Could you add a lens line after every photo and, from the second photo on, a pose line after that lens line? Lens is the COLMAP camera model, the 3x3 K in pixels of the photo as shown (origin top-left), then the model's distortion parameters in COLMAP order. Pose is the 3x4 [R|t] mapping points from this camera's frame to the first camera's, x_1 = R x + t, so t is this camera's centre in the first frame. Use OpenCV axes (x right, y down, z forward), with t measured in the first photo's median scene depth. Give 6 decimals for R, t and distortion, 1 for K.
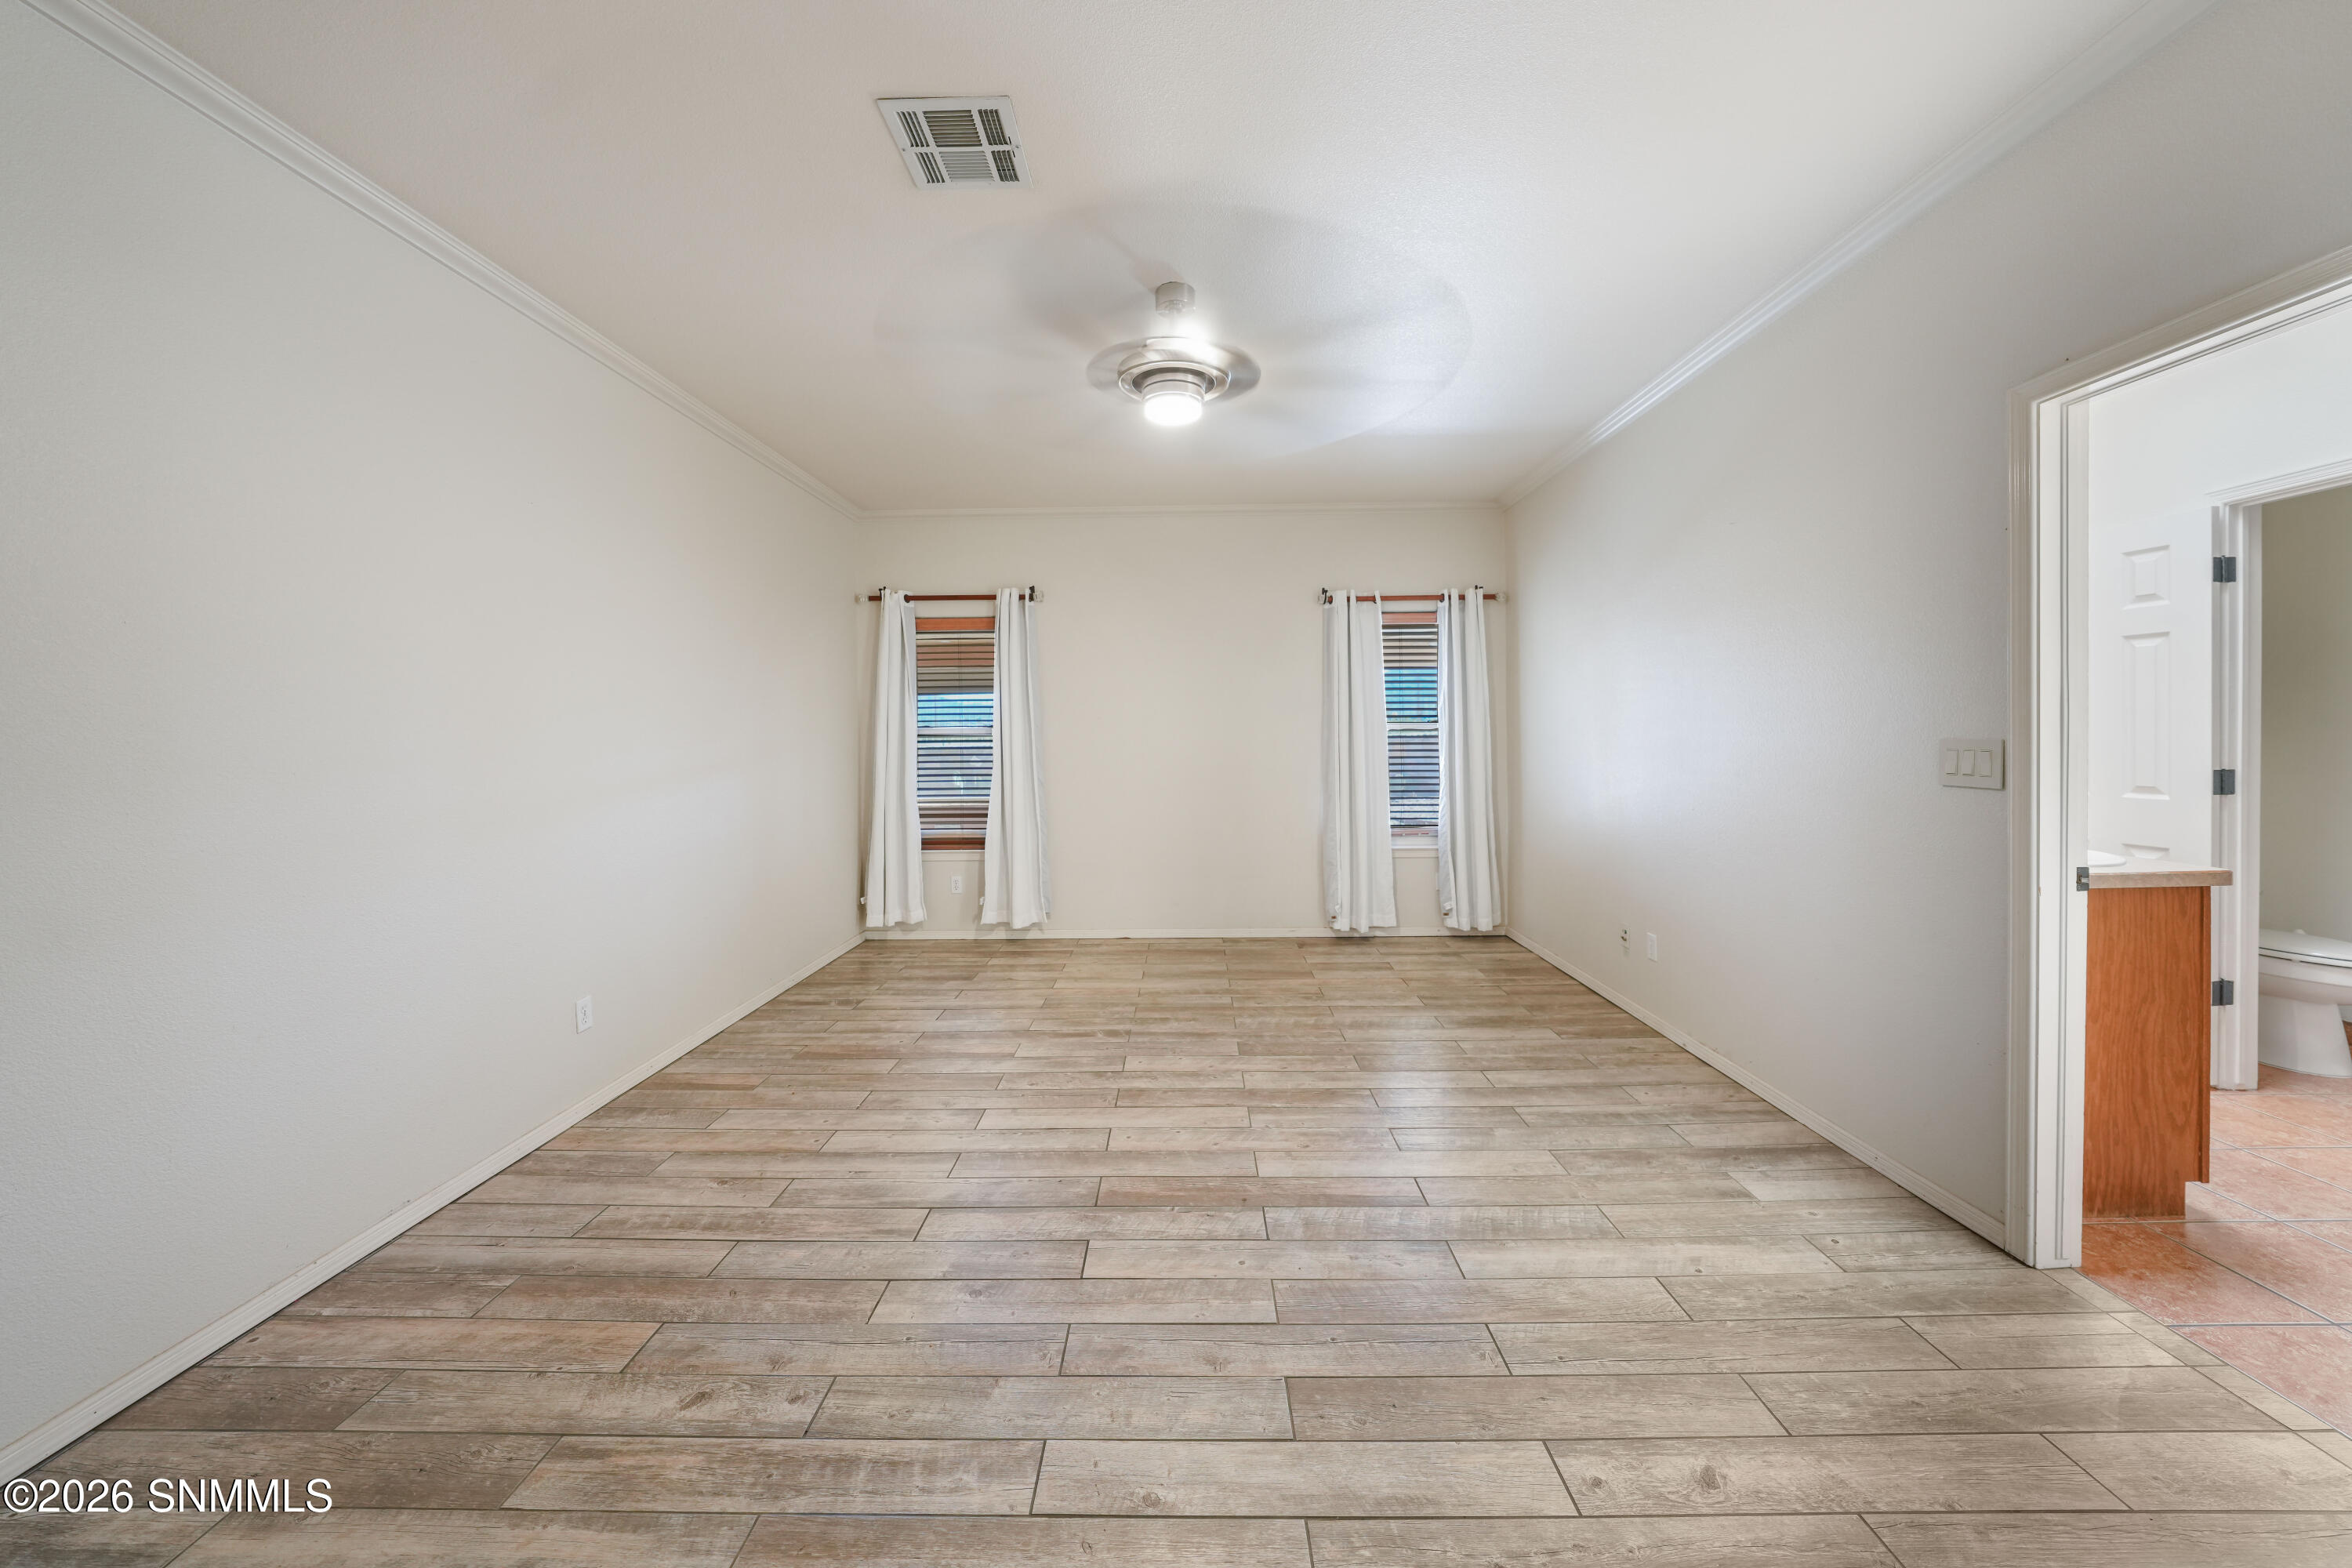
lens RADIAL K [[837.2, 0, 1175.5], [0, 837.2, 725.3], [0, 0, 1]] dist [-0.030699, 0.006379]
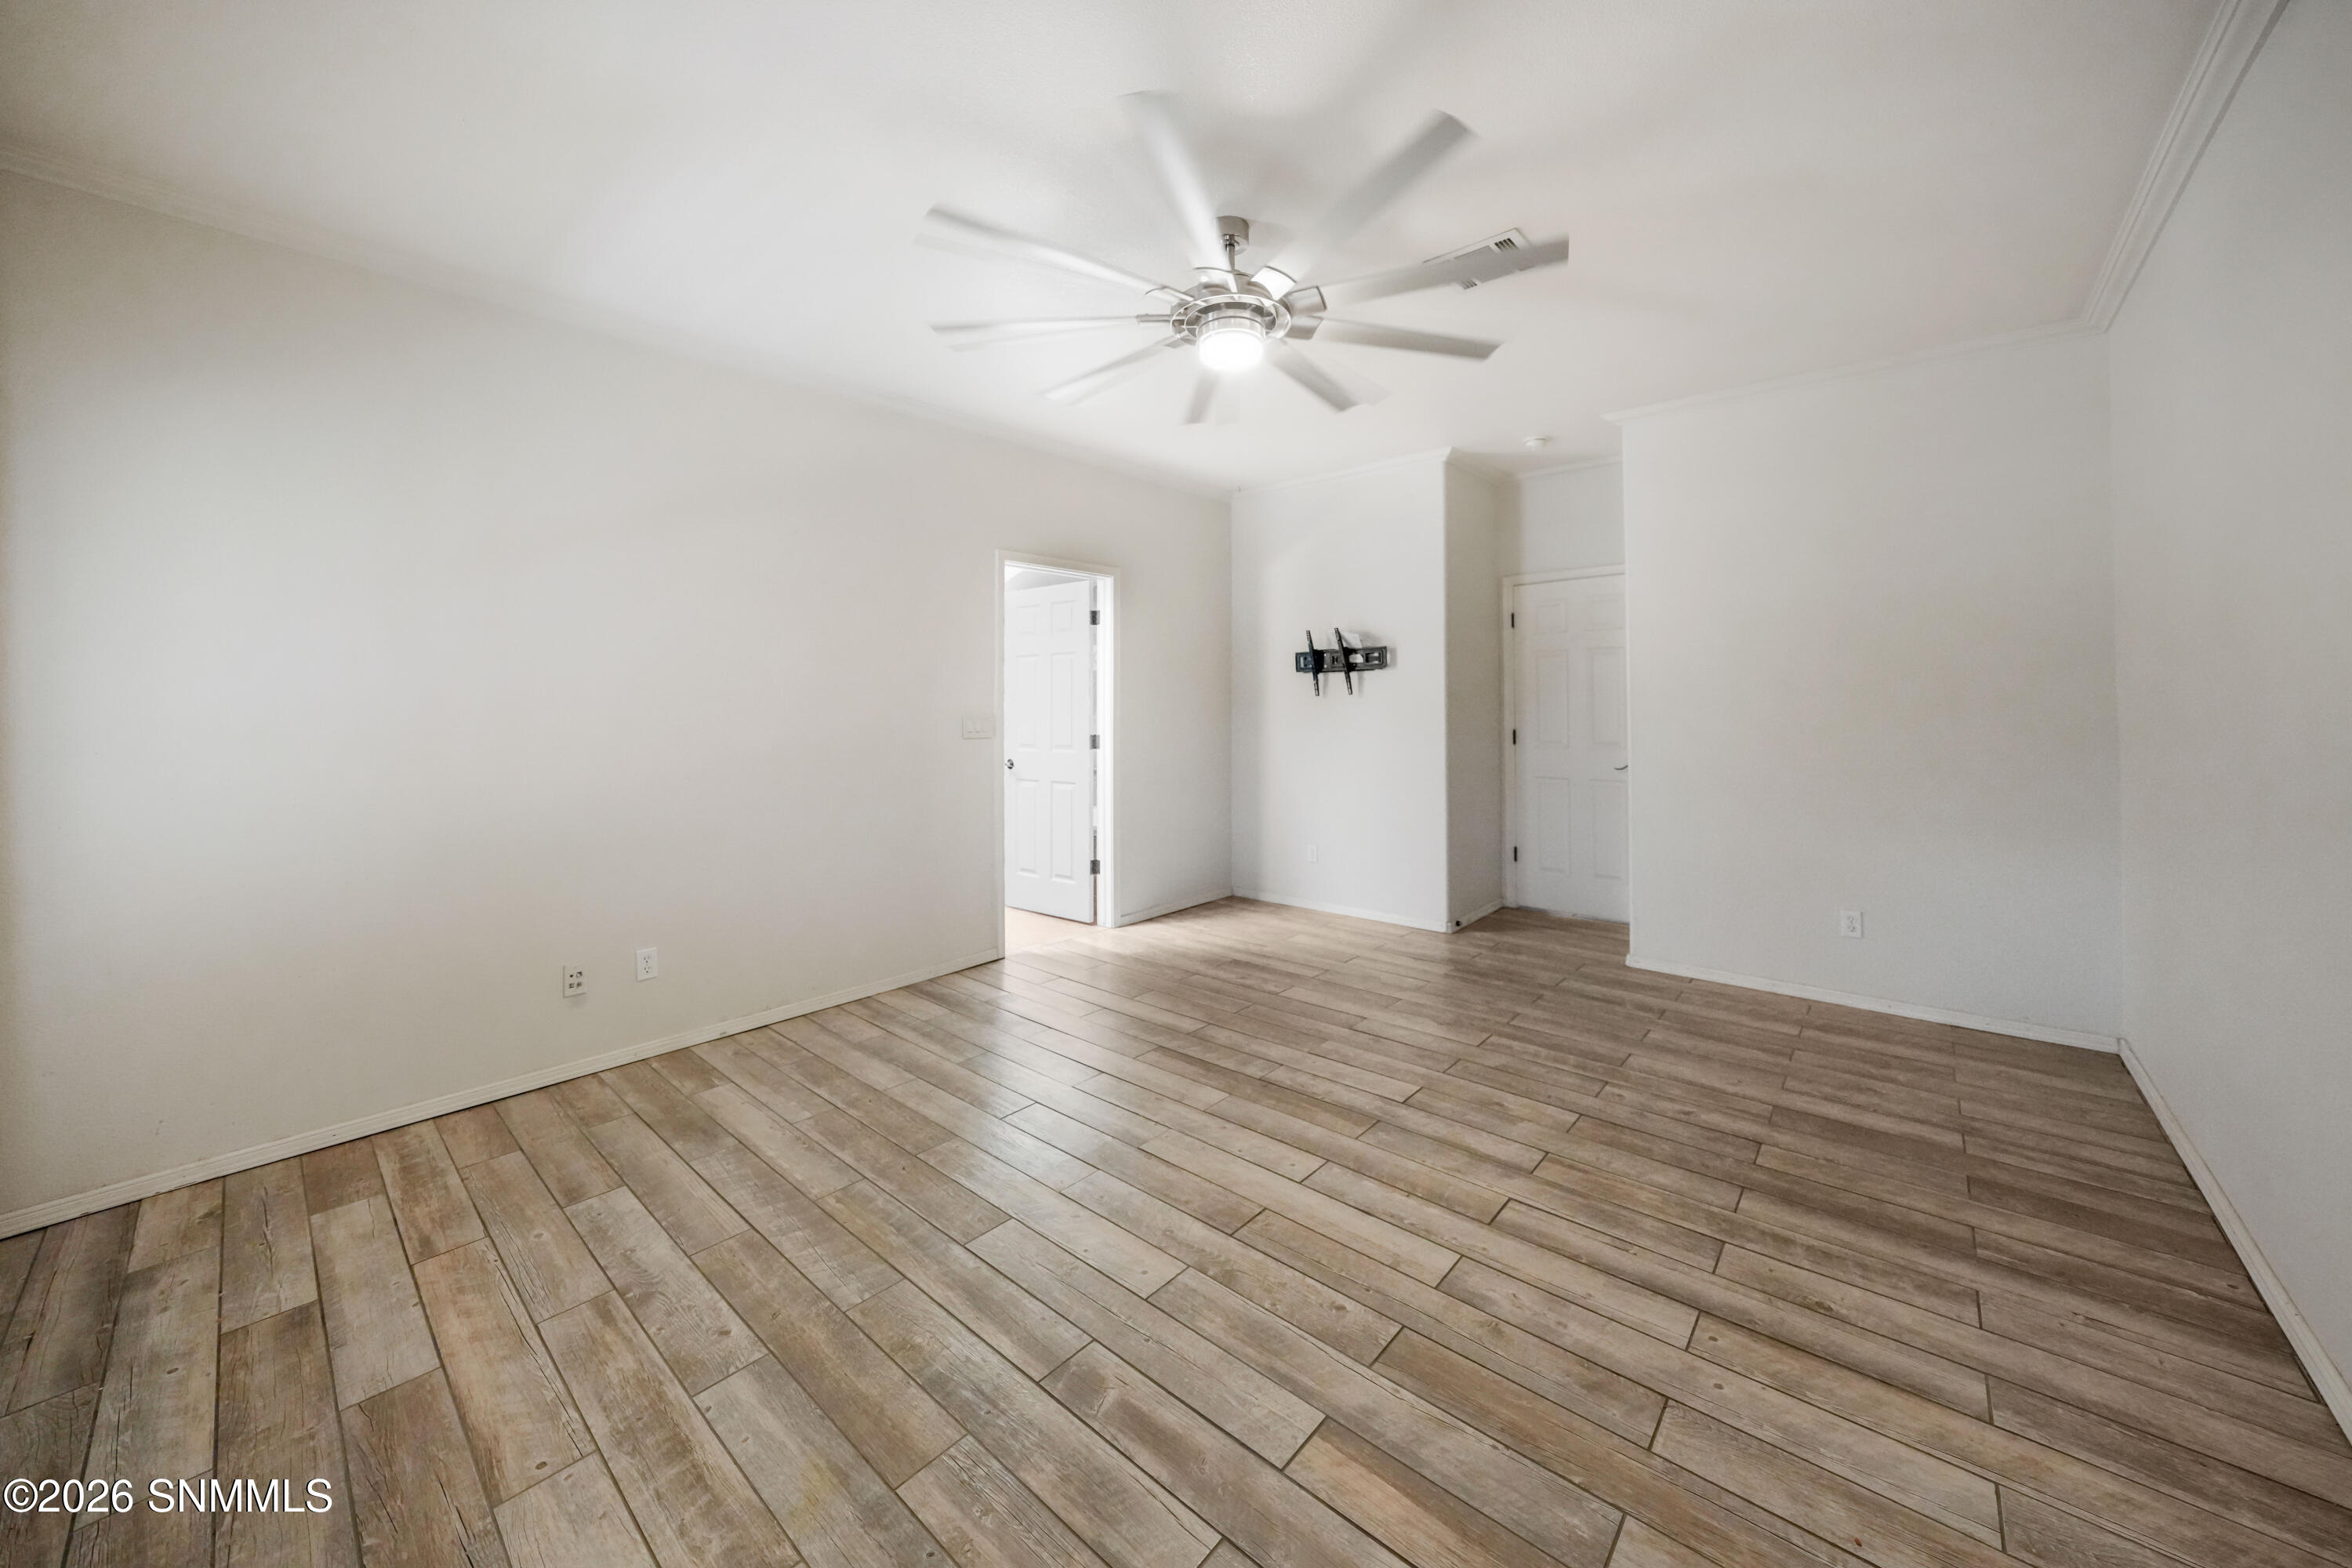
lens RADIAL K [[837.2, 0, 1175.5], [0, 837.2, 725.3], [0, 0, 1]] dist [-0.030699, 0.006379]
pose [[-0.762390, 0.004451, 0.647102, -0.561407], [0.014072, 0.999854, 0.009702, 0.026249], [-0.646965, 0.016502, -0.762341, 1.846352]]
